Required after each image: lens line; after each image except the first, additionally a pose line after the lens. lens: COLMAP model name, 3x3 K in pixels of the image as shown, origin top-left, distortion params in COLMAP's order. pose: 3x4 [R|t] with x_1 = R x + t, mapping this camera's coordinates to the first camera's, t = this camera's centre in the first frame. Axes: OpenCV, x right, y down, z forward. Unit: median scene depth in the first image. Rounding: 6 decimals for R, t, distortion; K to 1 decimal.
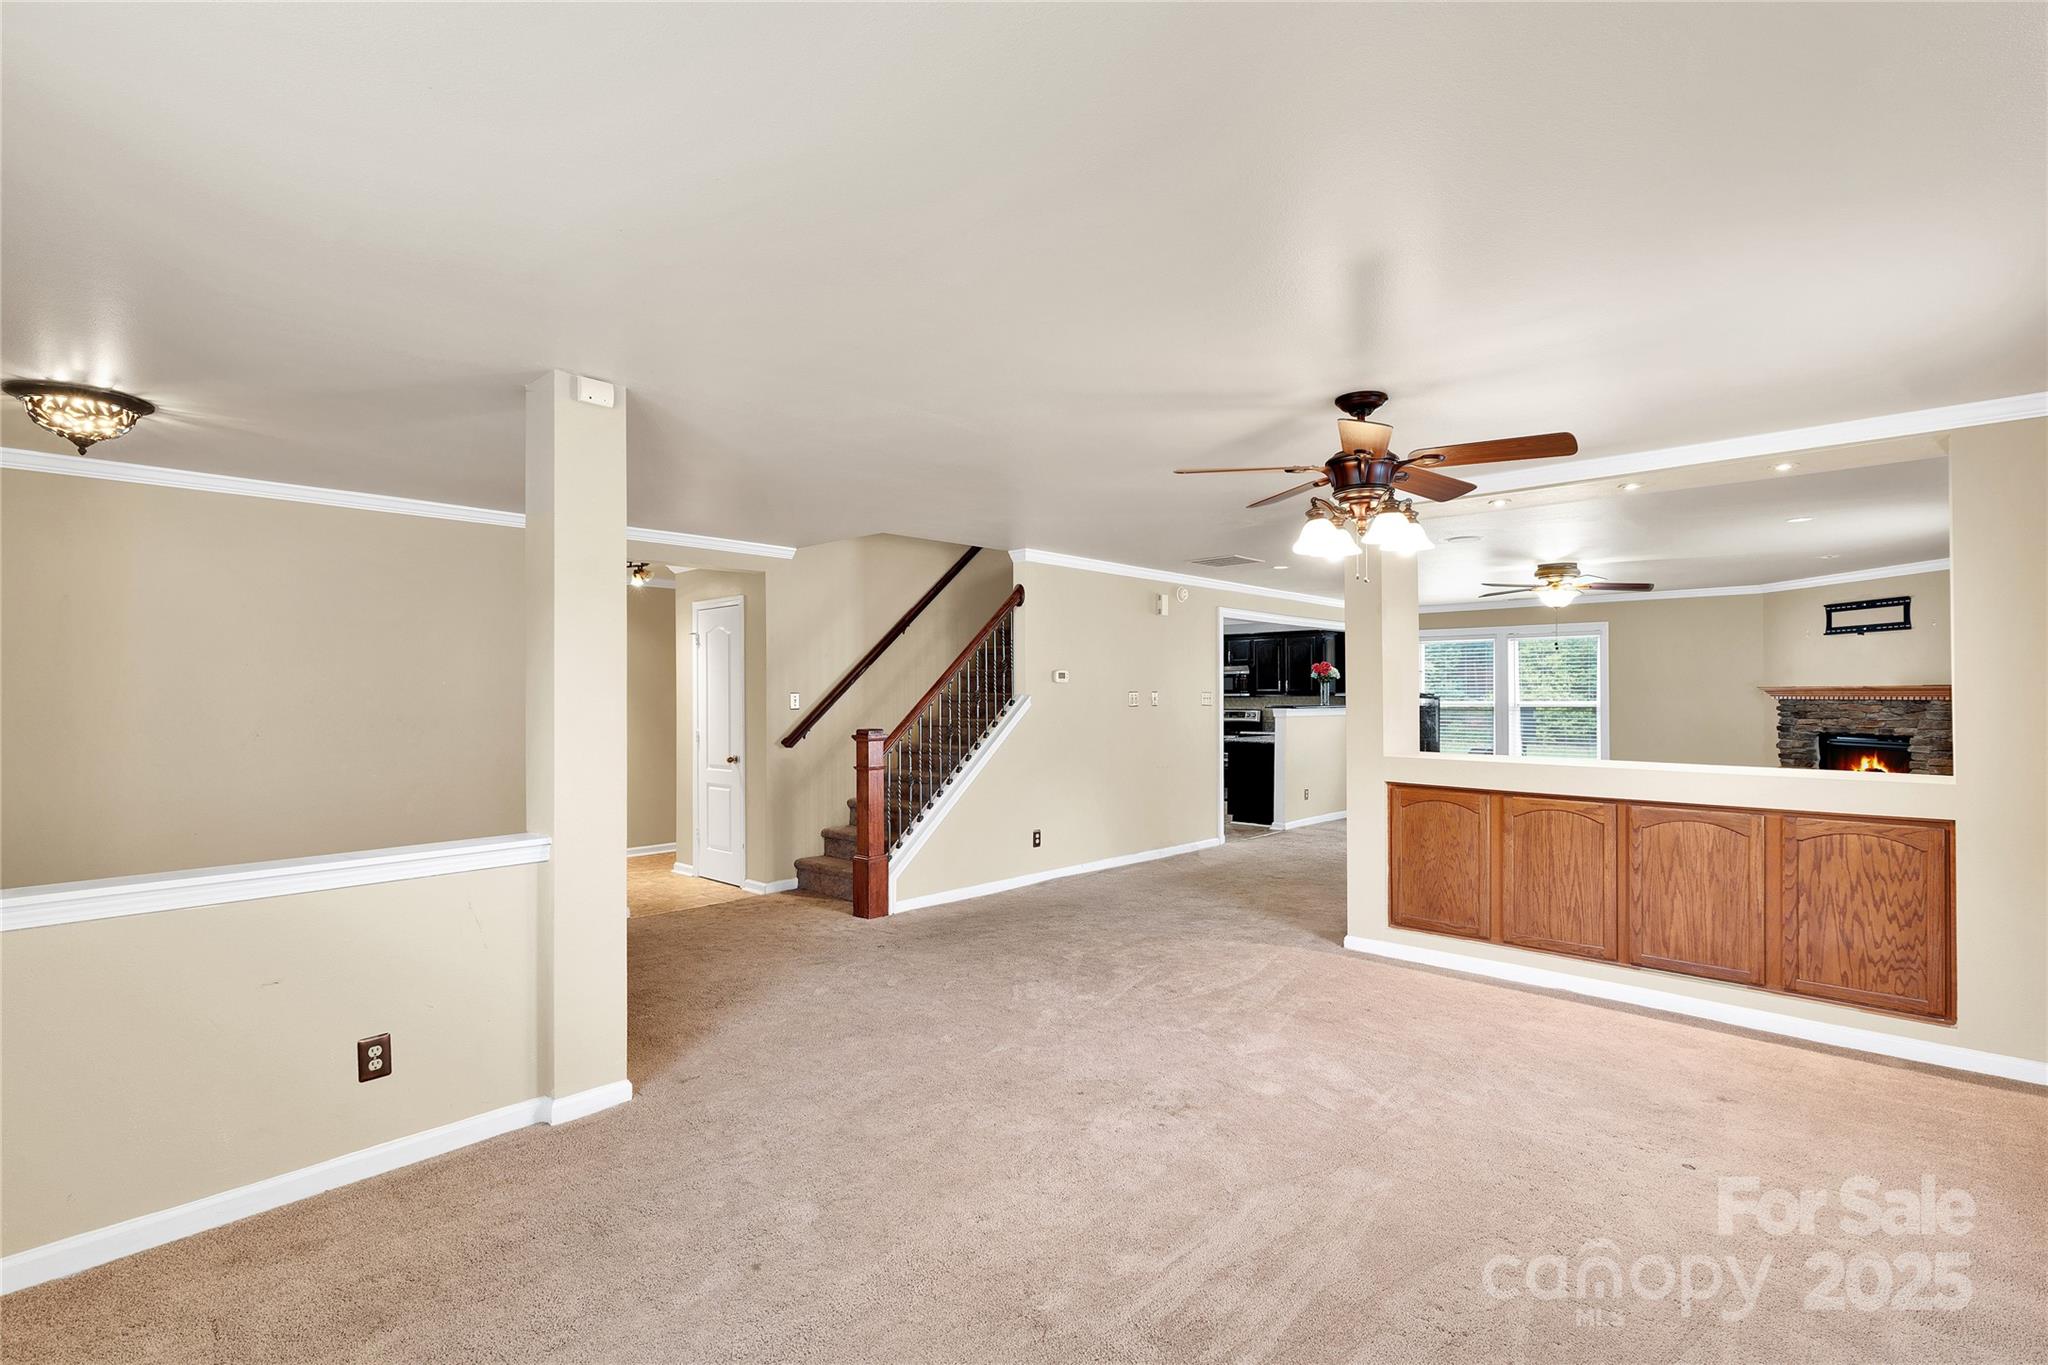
lens RADIAL K [[968.8, 0, 1017.7], [0, 968.8, 680.4], [0, 0, 1]] dist [0.006630, -0.000904]
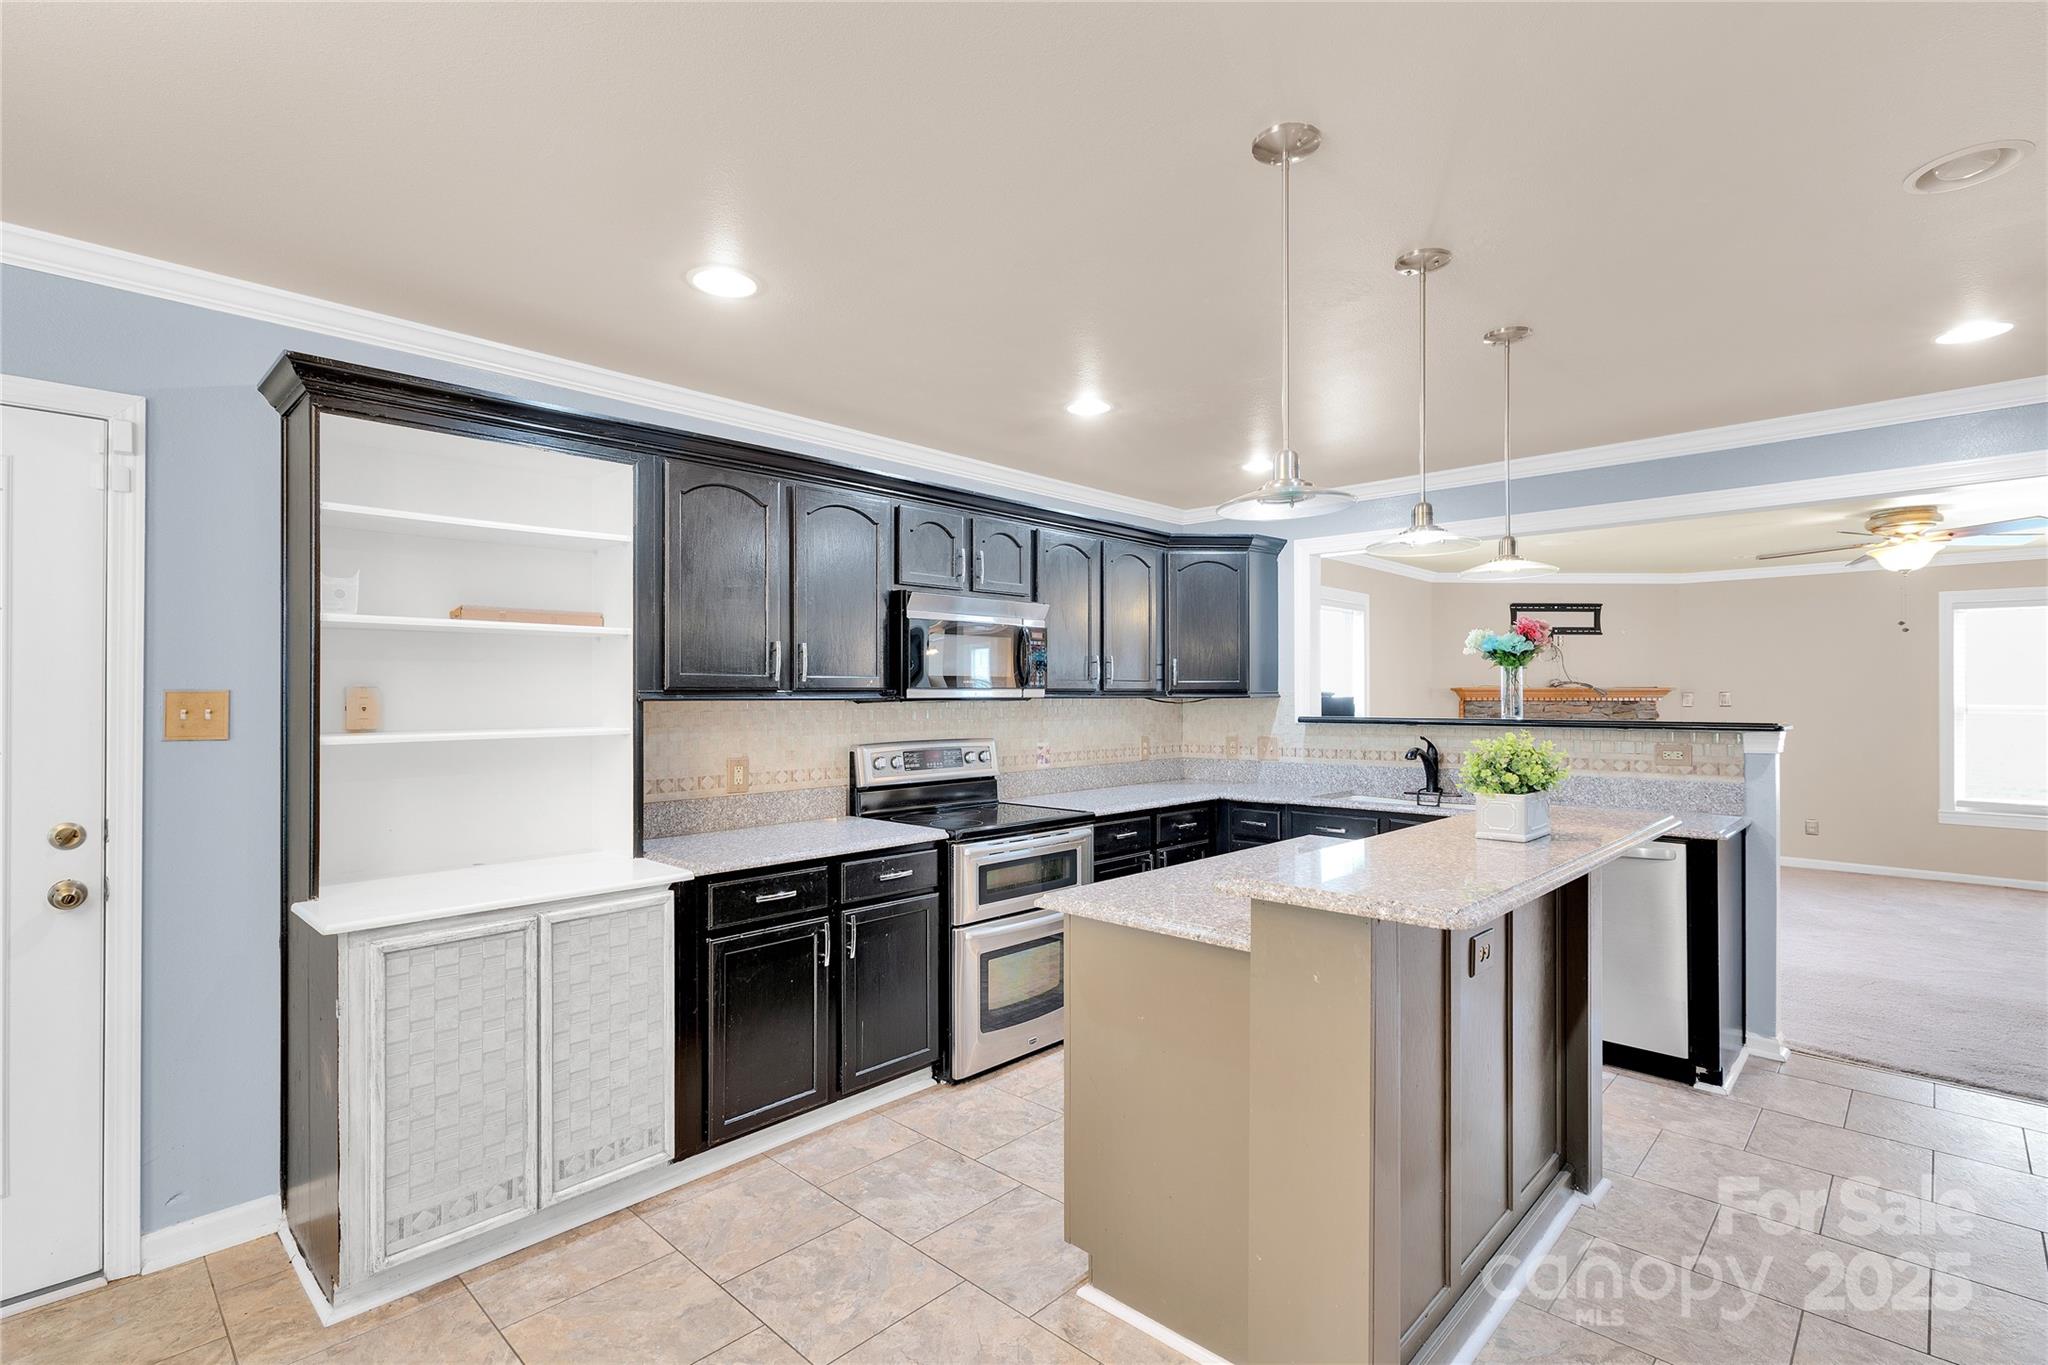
lens RADIAL K [[954.2, 0, 1024.0], [0, 954.2, 682.5], [0, 0, 1]] dist [0.008188, -0.000321]
pose [[0.008351, 0.014110, 0.999866, -0.145584], [-0.016974, 0.999758, -0.013967, 0.026493], [-0.999821, -0.016855, 0.008588, 1.689404]]
